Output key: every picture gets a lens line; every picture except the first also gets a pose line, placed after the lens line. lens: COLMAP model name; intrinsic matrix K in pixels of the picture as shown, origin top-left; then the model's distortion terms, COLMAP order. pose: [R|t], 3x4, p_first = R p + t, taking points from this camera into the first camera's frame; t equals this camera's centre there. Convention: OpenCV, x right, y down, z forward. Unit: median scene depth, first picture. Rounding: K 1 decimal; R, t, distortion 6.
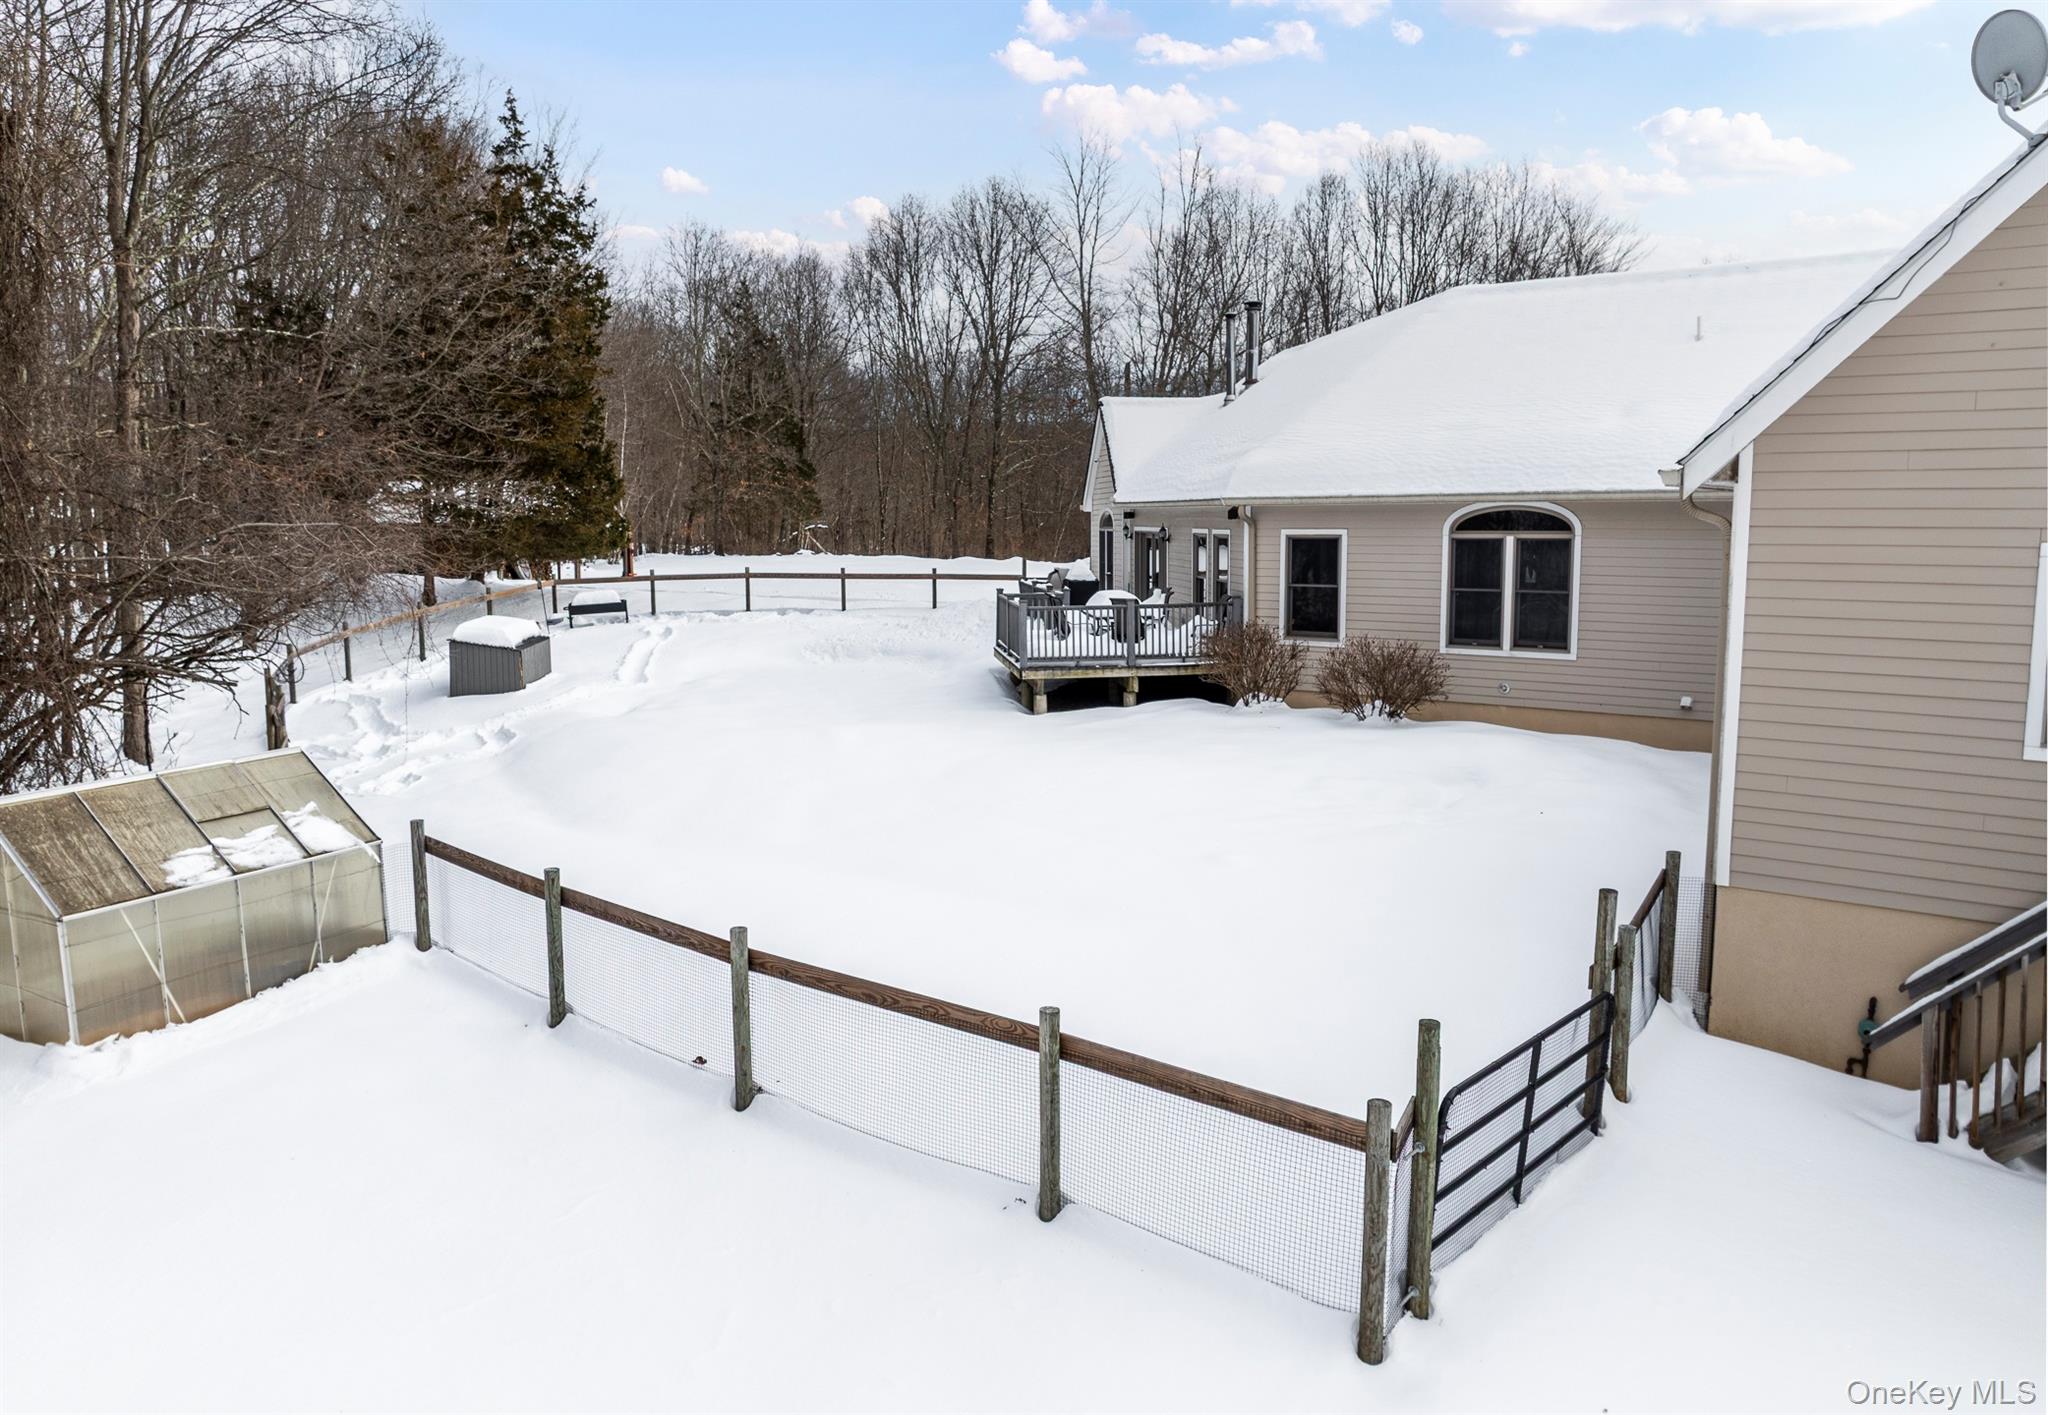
lens RADIAL K [[1472.9, 0, 1066.3], [0, 1472.9, 704.0], [0, 0, 1]] dist [0.054236, 0.000398]
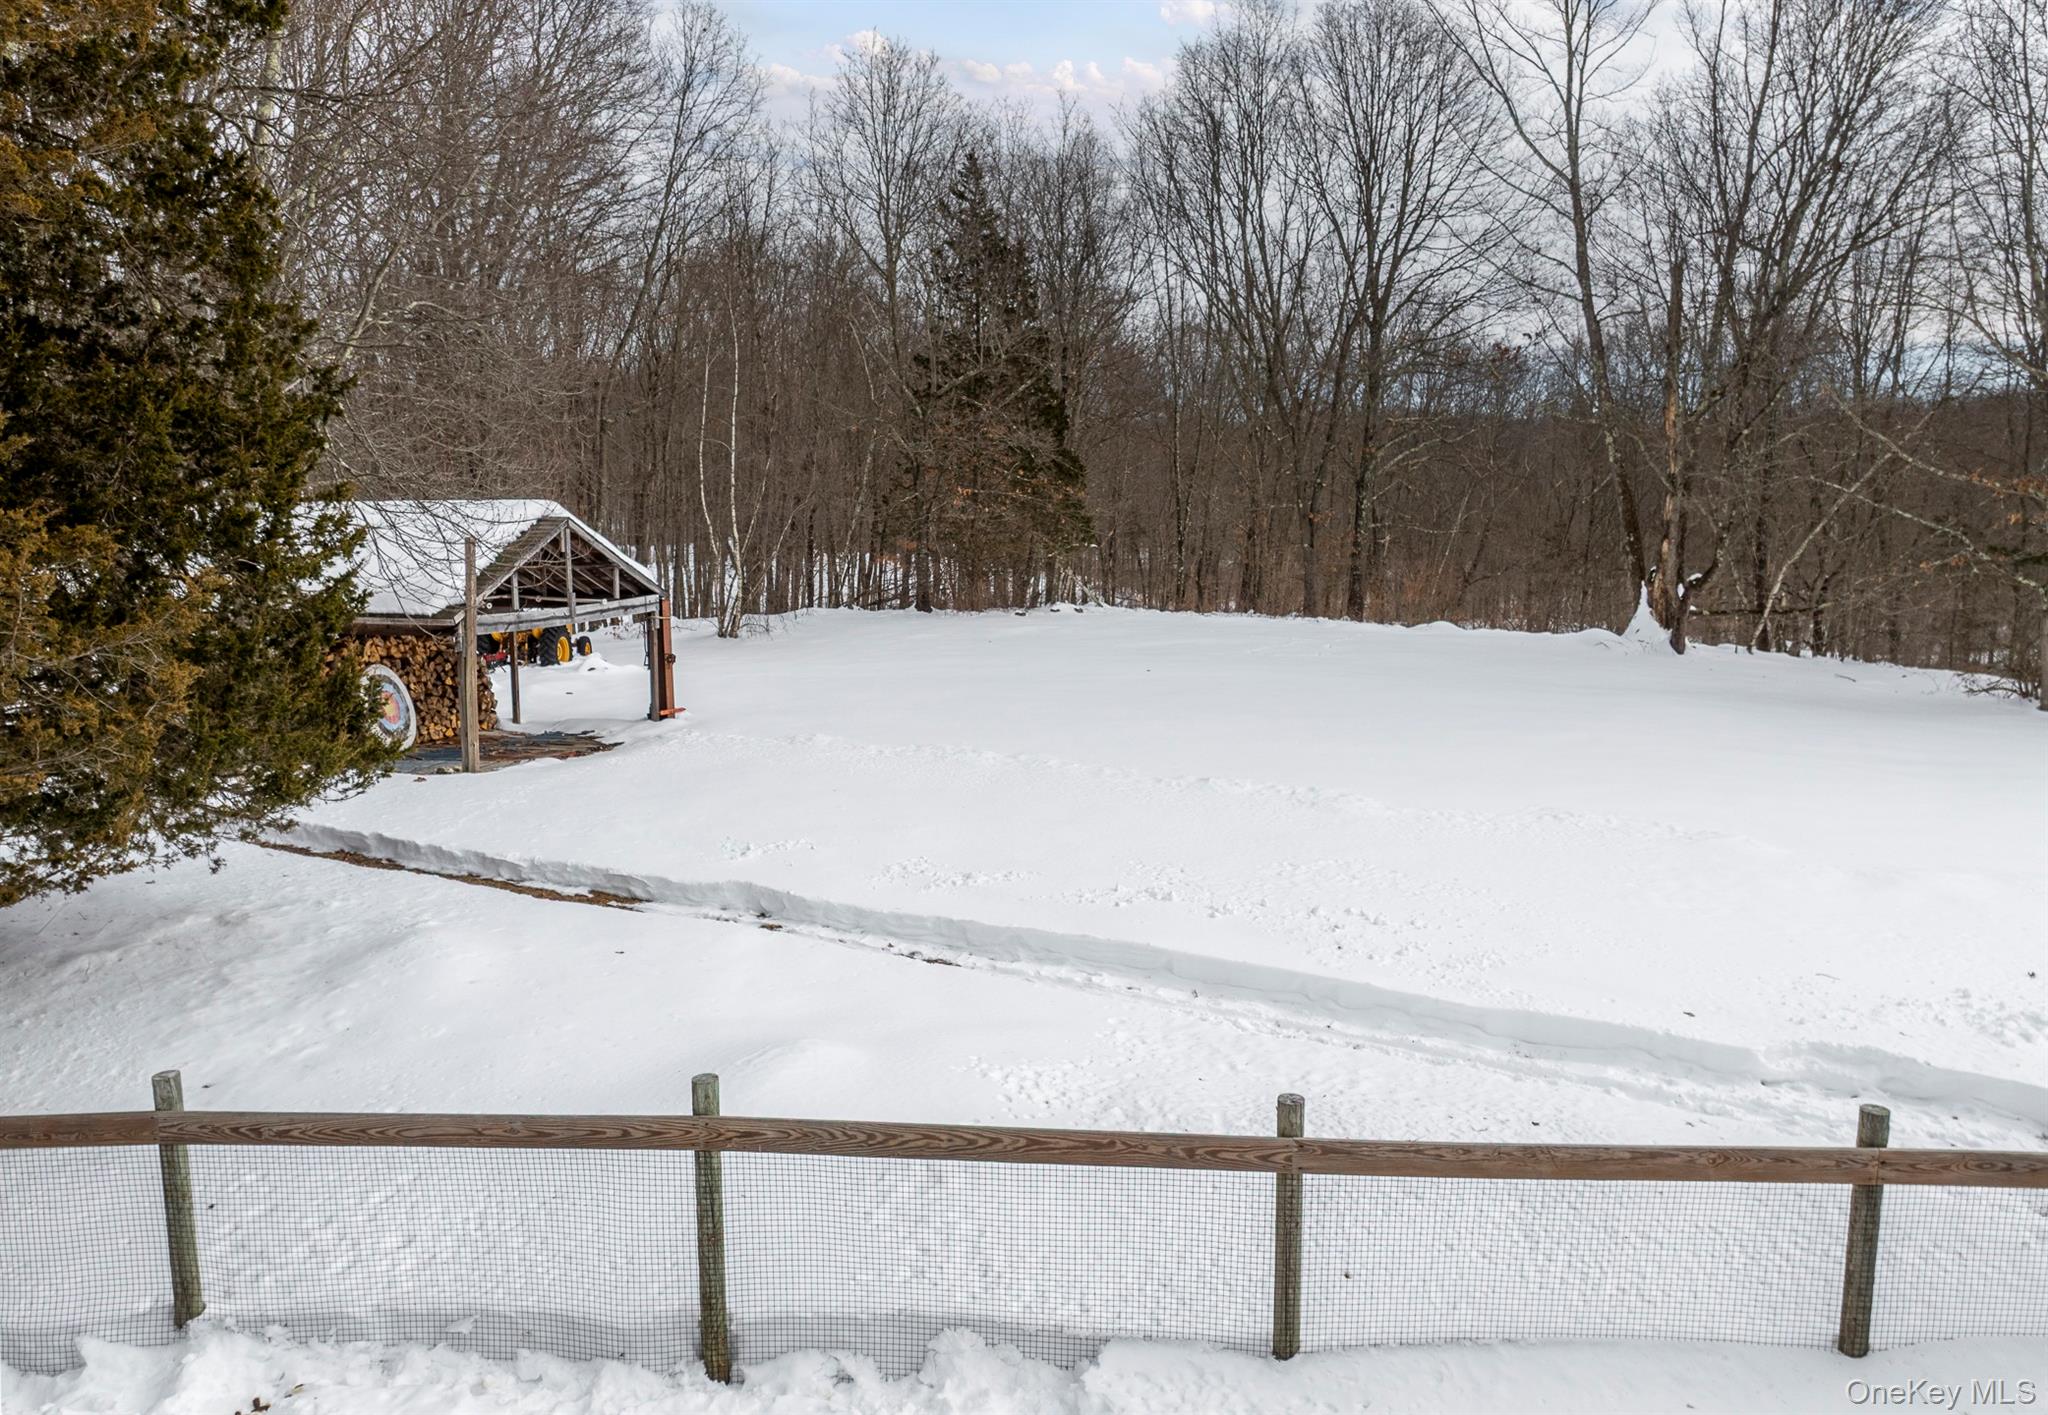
lens RADIAL K [[1477.3, 0, 1026.6], [0, 1477.3, 586.0], [0, 0, 1]] dist [-0.056105, 0.034656]
pose [[0.980755, 0.009423, -0.195015, -0.086212], [-0.024045, 0.997061, -0.072743, -0.075886], [0.193756, 0.076032, 0.978099, 0.473525]]
